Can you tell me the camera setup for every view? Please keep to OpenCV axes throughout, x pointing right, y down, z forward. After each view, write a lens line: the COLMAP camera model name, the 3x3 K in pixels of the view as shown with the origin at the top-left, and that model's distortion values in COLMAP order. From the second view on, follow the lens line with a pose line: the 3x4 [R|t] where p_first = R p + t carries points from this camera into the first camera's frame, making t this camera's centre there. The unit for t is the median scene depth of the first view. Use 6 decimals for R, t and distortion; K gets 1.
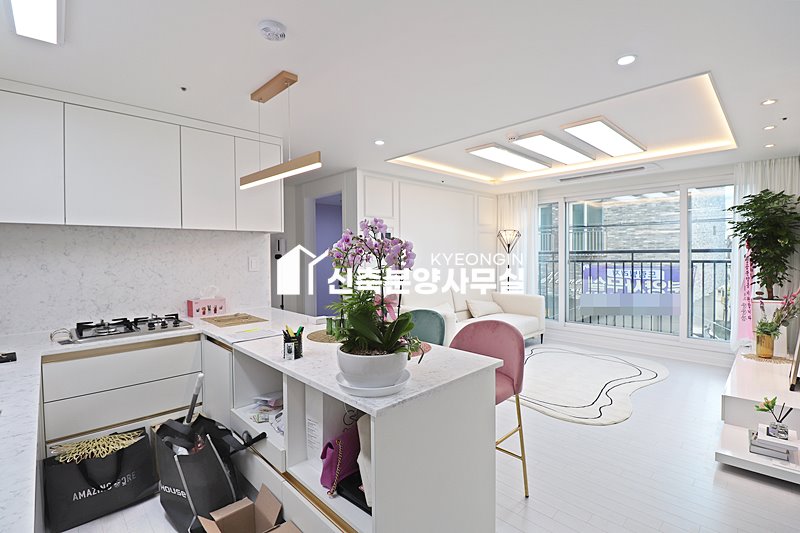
lens RADIAL K [[368.6, 0, 398.4], [0, 368.6, 255.4], [0, 0, 1]] dist [-0.000291, -0.012147]
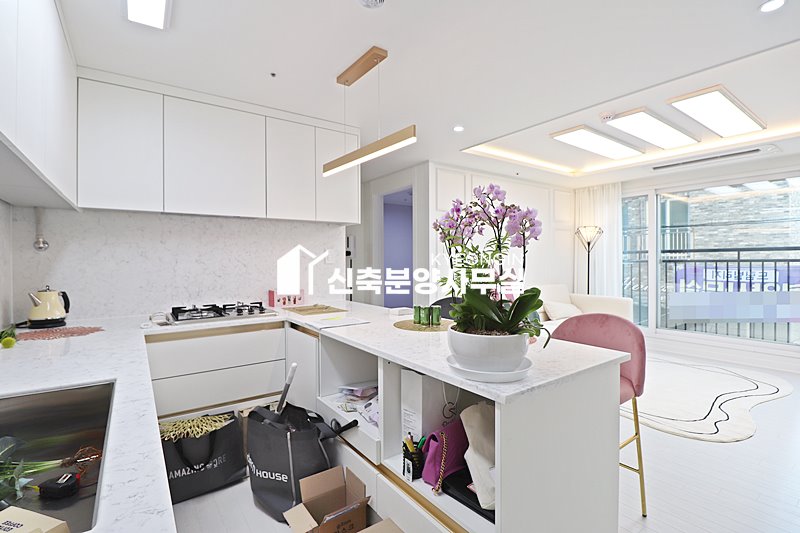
lens RADIAL K [[371.4, 0, 397.9], [0, 371.4, 258.6], [0, 0, 1]] dist [0.000827, -0.014424]
pose [[0.989857, 0.003088, -0.142034, -0.098706], [-0.004519, 0.999942, -0.009748, 0.055660], [0.141996, 0.010291, 0.989814, 0.048687]]
